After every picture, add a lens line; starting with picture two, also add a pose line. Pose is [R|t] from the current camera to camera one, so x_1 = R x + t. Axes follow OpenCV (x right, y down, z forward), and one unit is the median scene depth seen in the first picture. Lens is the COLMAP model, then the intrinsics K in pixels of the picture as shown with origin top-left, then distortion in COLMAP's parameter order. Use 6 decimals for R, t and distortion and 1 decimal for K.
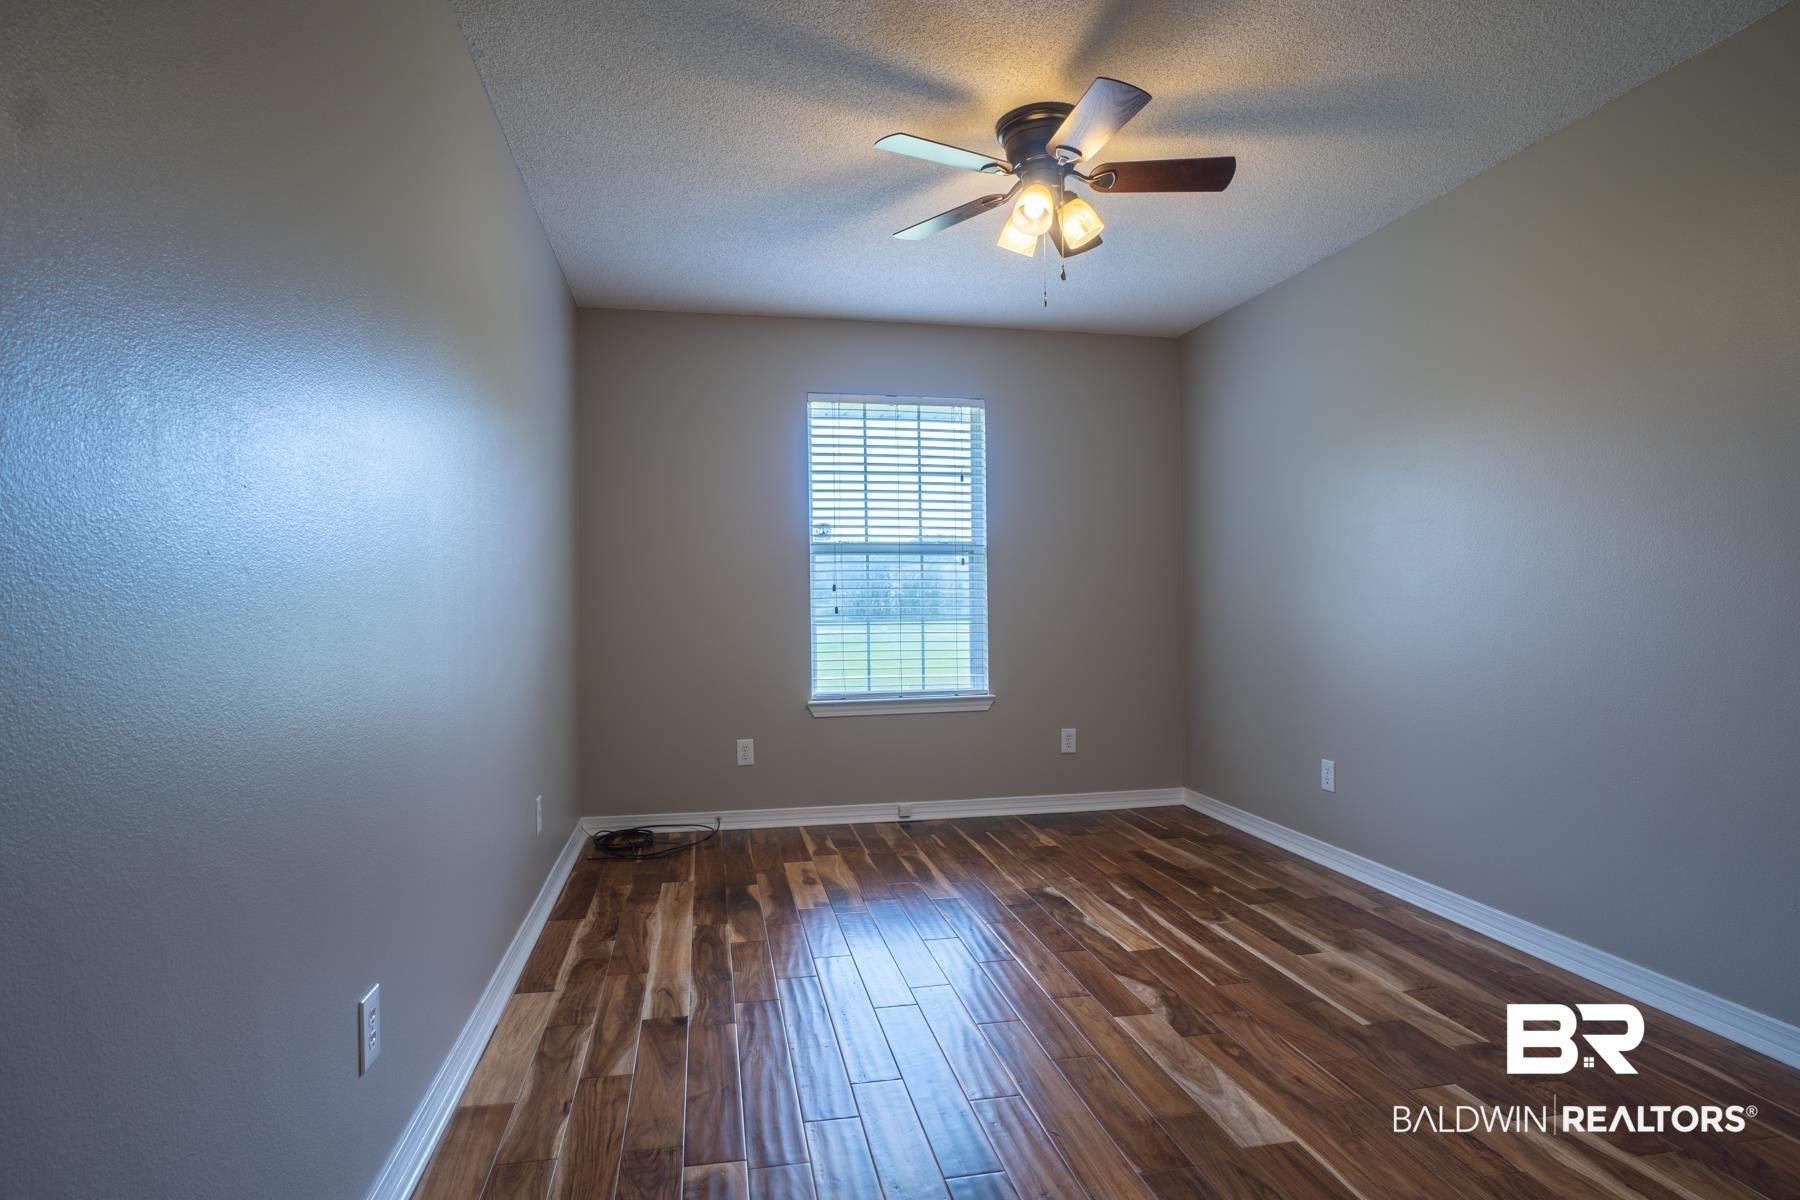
lens RADIAL K [[930.1, 0, 889.5], [0, 930.1, 600.8], [0, 0, 1]] dist [-0.037980, 0.020616]
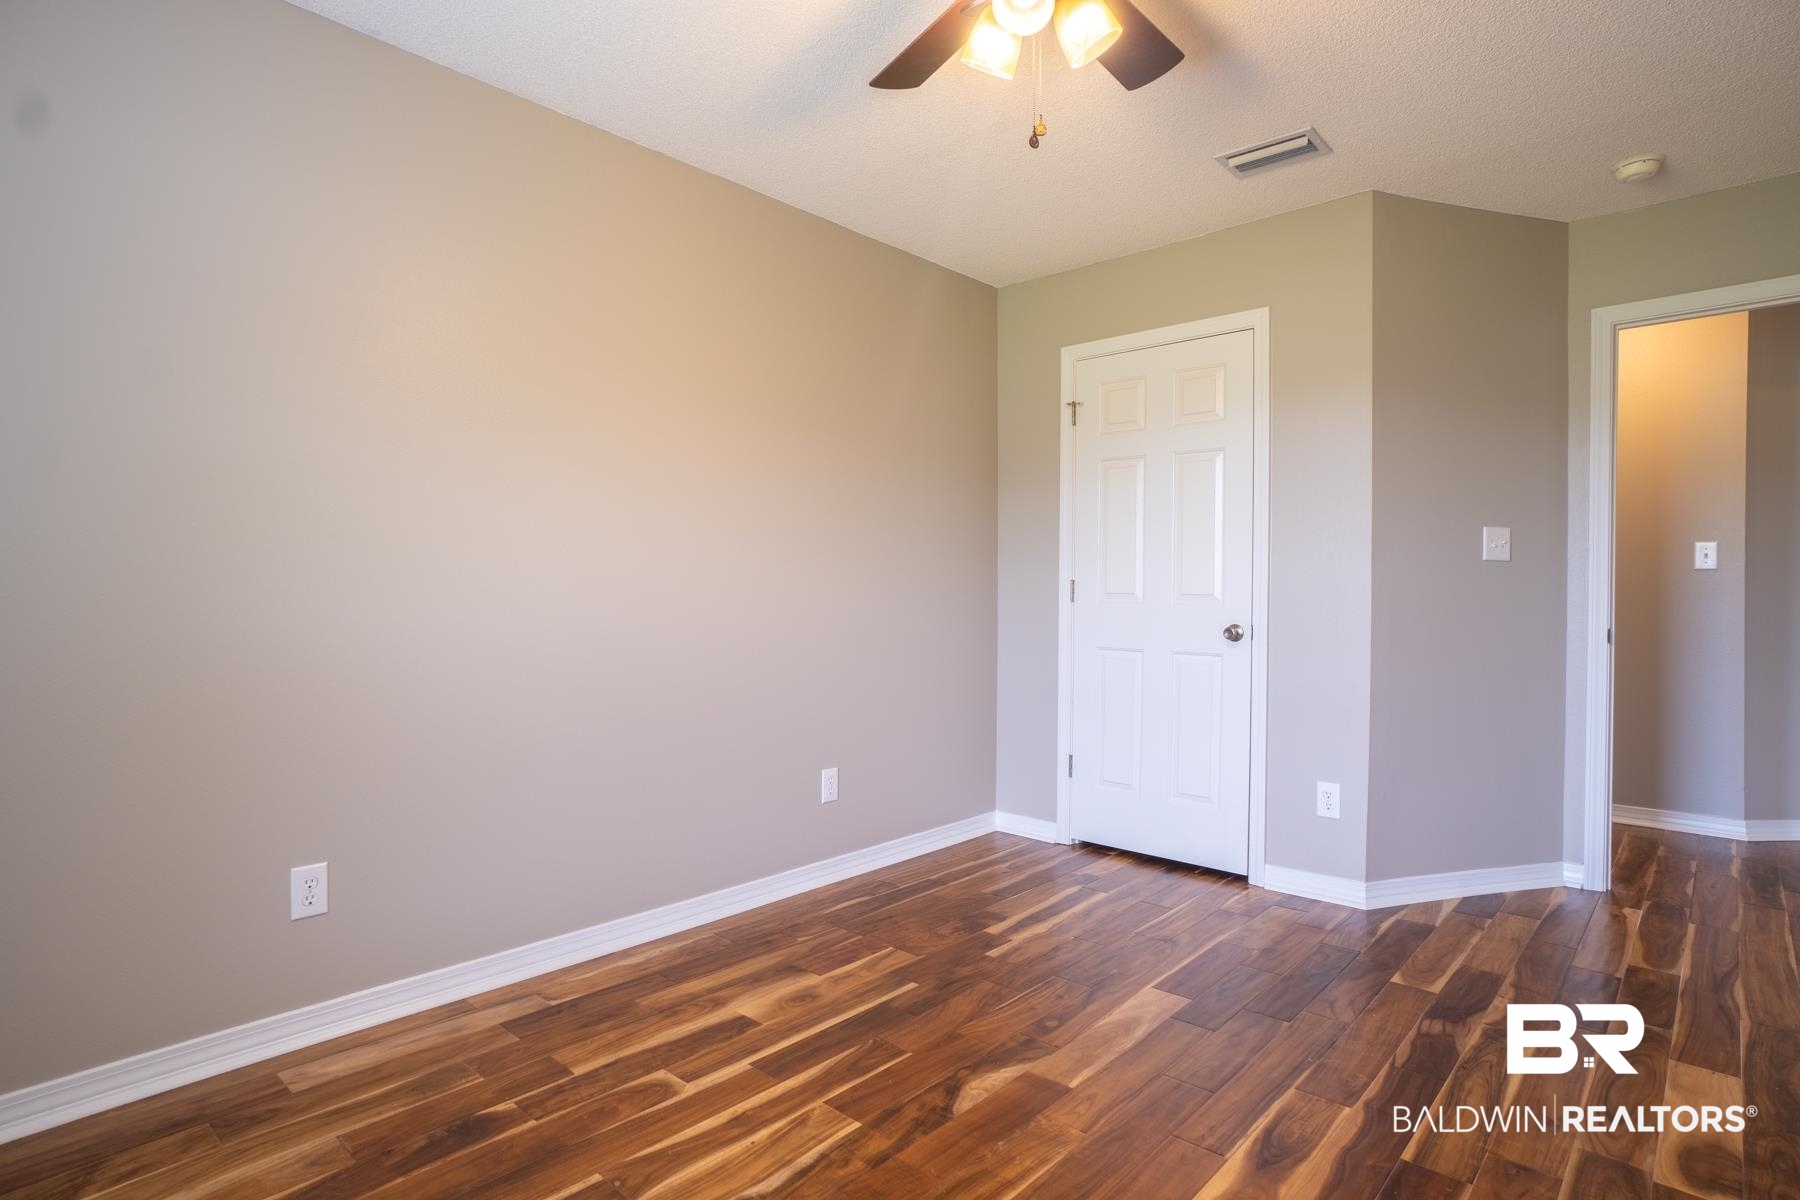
lens RADIAL K [[930.1, 0, 889.5], [0, 930.1, 600.8], [0, 0, 1]] dist [-0.037980, 0.020616]
pose [[-0.589858, -0.000554, 0.807507, -0.292662], [0.002197, 0.999995, 0.002290, 0.007378], [-0.807504, 0.003125, -0.589854, 1.434033]]
